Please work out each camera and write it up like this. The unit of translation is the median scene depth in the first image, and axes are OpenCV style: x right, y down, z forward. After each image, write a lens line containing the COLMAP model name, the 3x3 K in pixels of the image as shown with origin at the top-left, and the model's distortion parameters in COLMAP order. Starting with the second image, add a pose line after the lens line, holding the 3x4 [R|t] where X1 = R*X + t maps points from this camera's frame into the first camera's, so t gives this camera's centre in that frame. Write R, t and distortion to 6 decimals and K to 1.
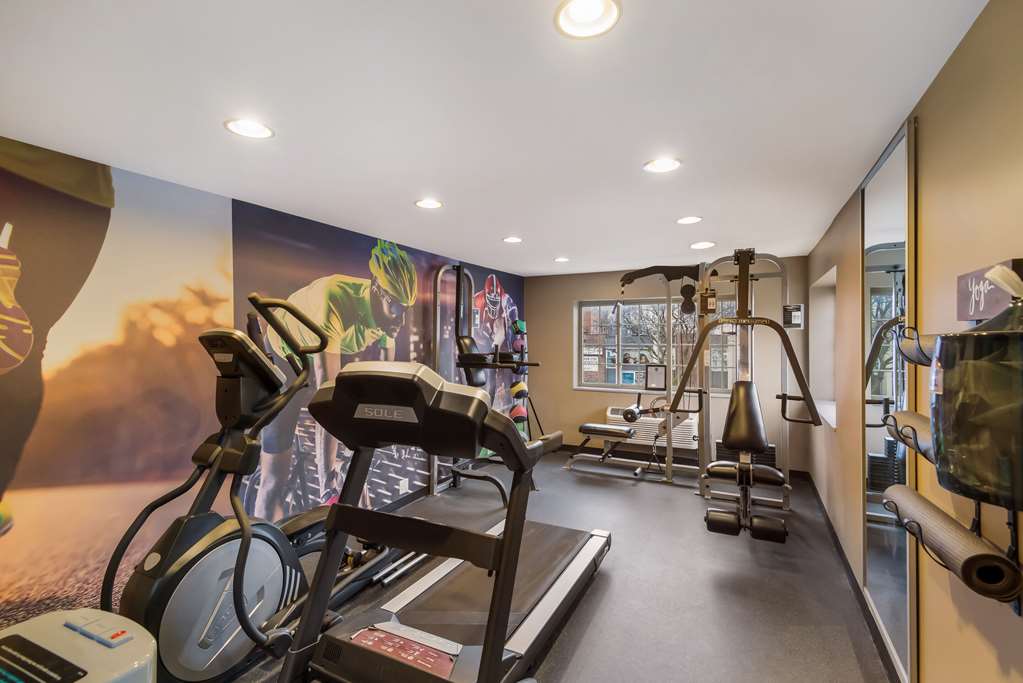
lens RADIAL K [[470.7, 0, 512.0], [0, 470.7, 335.4], [0, 0, 1]] dist [0.032979, -0.044856]
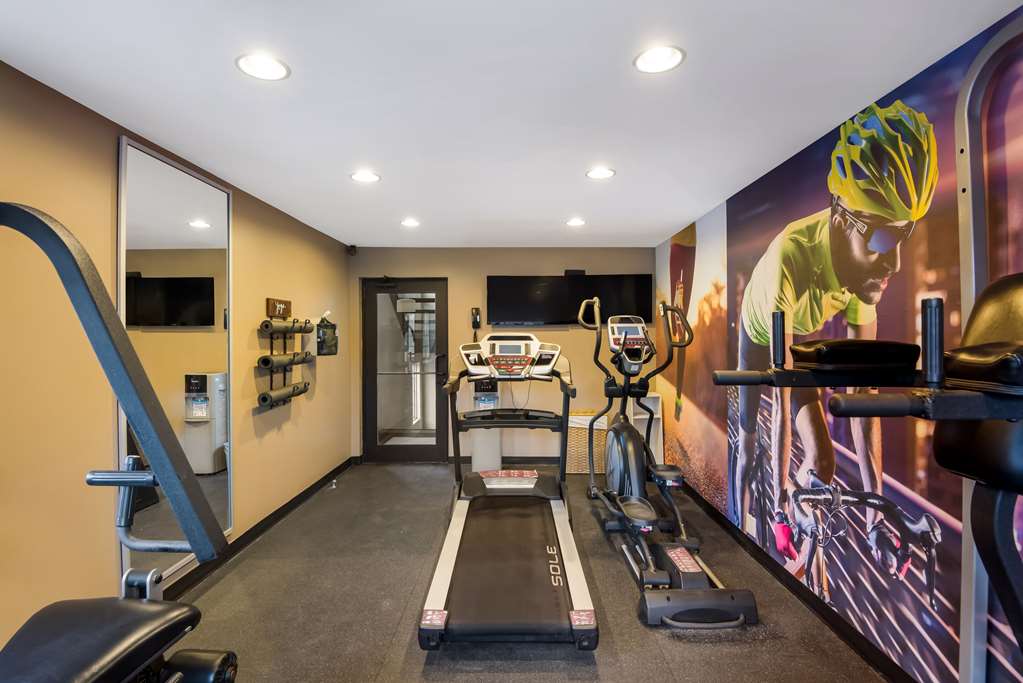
lens RADIAL K [[470.7, 0, 512.0], [0, 470.7, 335.4], [0, 0, 1]] dist [0.032979, -0.044856]
pose [[-0.899172, 0.002850, -0.437587, 0.302508], [0.008210, 0.999913, -0.010357, 0.041516], [0.437519, -0.012905, -0.899117, 1.337594]]
